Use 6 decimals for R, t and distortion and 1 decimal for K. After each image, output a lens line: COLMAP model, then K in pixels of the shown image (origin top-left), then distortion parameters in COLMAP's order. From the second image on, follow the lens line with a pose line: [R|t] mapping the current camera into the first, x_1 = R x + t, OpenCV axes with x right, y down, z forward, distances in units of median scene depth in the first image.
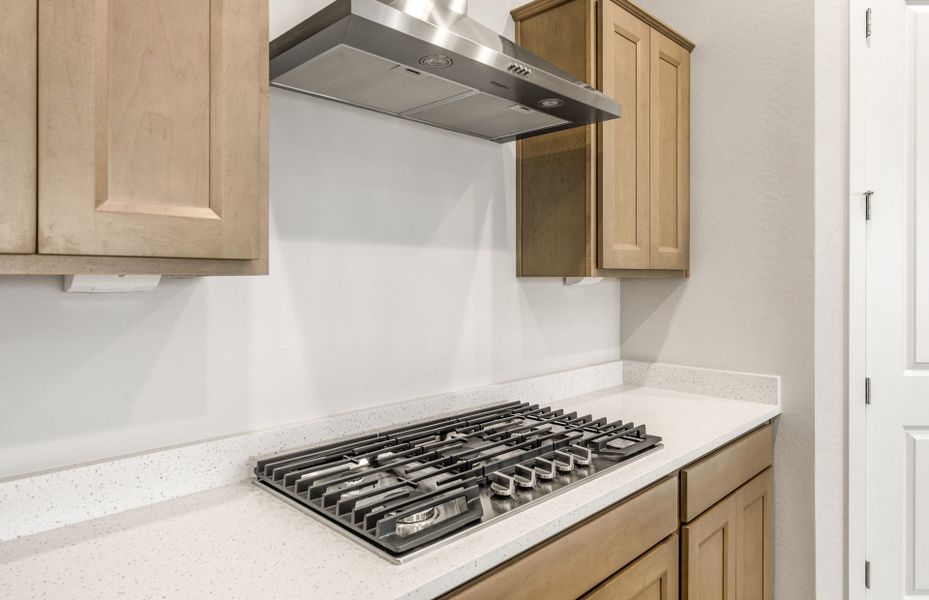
lens RADIAL K [[565.8, 0, 451.3], [0, 565.8, 287.6], [0, 0, 1]] dist [-0.016646, 0.005940]
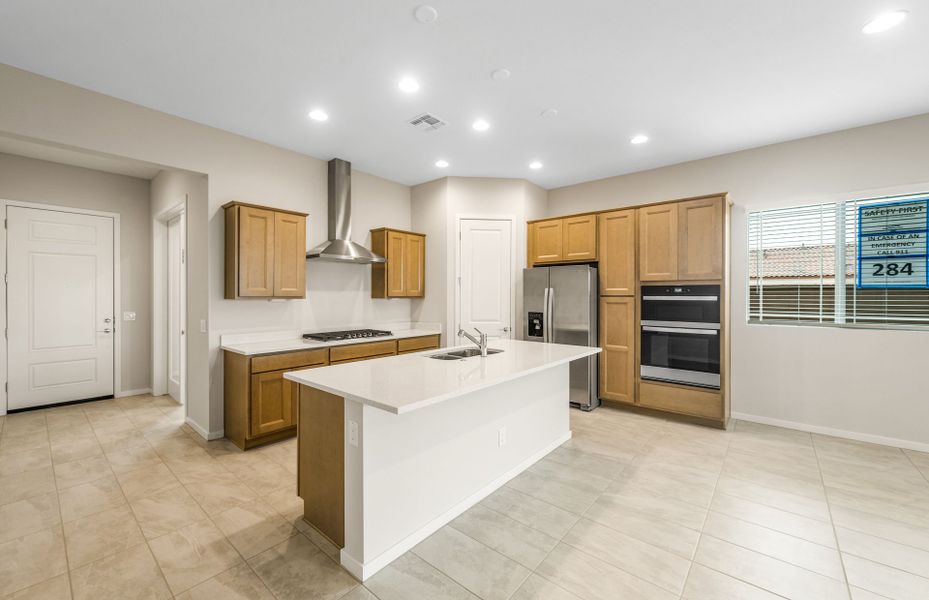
lens RADIAL K [[372.1, 0, 462.4], [0, 372.1, 294.0], [0, 0, 1]] dist [0.003989, -0.001848]
pose [[0.994817, 0.006891, 0.101448, 0.497841], [-0.005373, 0.999870, -0.015235, -0.011404], [-0.101540, 0.014611, 0.994724, -1.658648]]
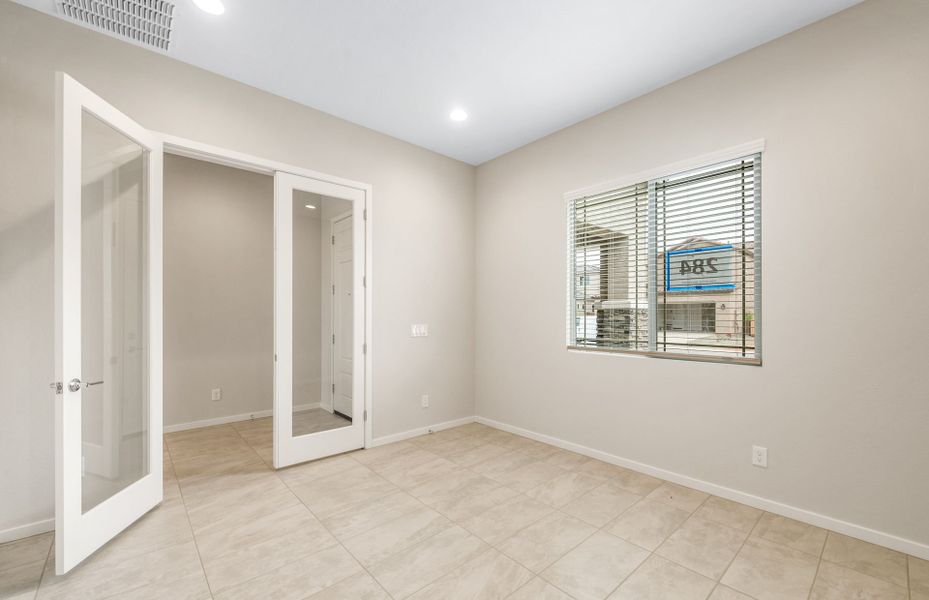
lens RADIAL K [[372.1, 0, 464.1], [0, 372.1, 306.1], [0, 0, 1]] dist [0.003989, -0.001848]
pose [[0.041203, 0.010936, 0.999091, 1.316889], [0.010550, 0.999880, -0.011379, -0.011269], [-0.999095, 0.011009, 0.041083, 0.801883]]
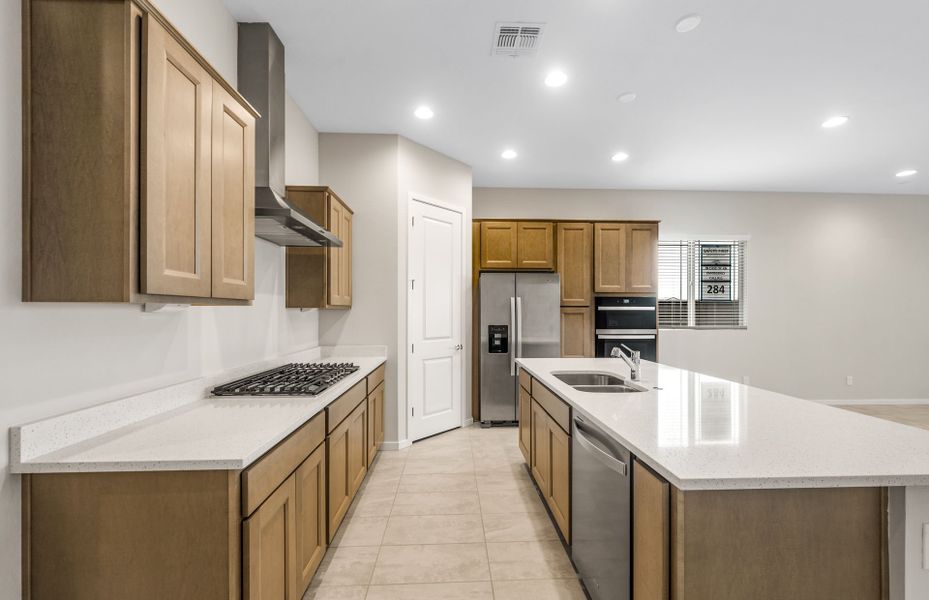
lens RADIAL K [[372.1, 0, 468.4], [0, 372.1, 312.4], [0, 0, 1]] dist [0.003989, -0.001848]
pose [[0.660694, 0.003519, 0.750647, -0.516039], [0.004294, 0.999955, -0.008467, 0.015245], [-0.750643, 0.008817, 0.660649, -0.490682]]
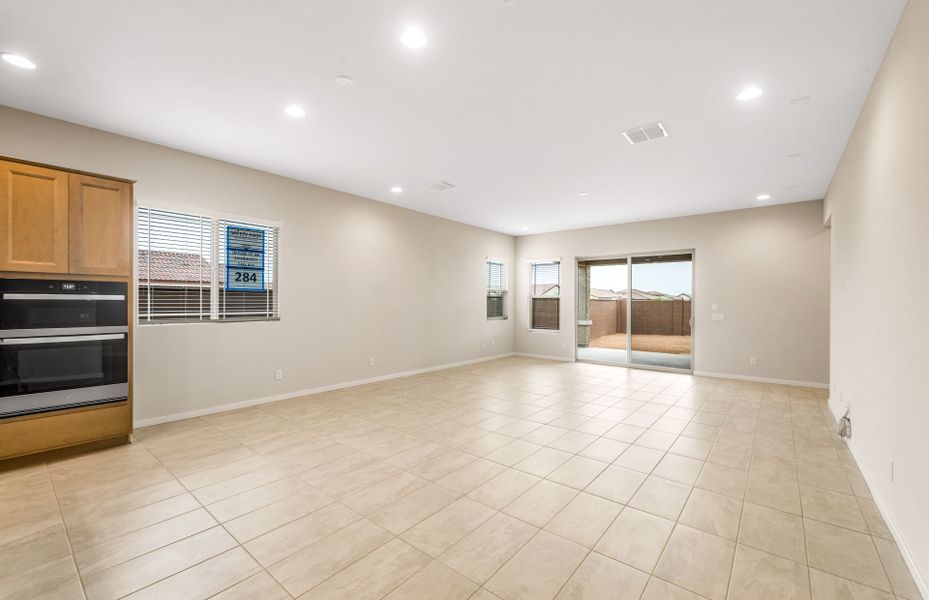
lens RADIAL K [[384.3, 0, 469.6], [0, 384.3, 303.1], [0, 0, 1]] dist [0.000700, -0.000030]
pose [[-0.130913, 0.000316, 0.991394, 0.037511], [0.006478, 0.999979, 0.000536, 0.010511], [-0.991373, 0.006493, -0.130913, -1.193587]]
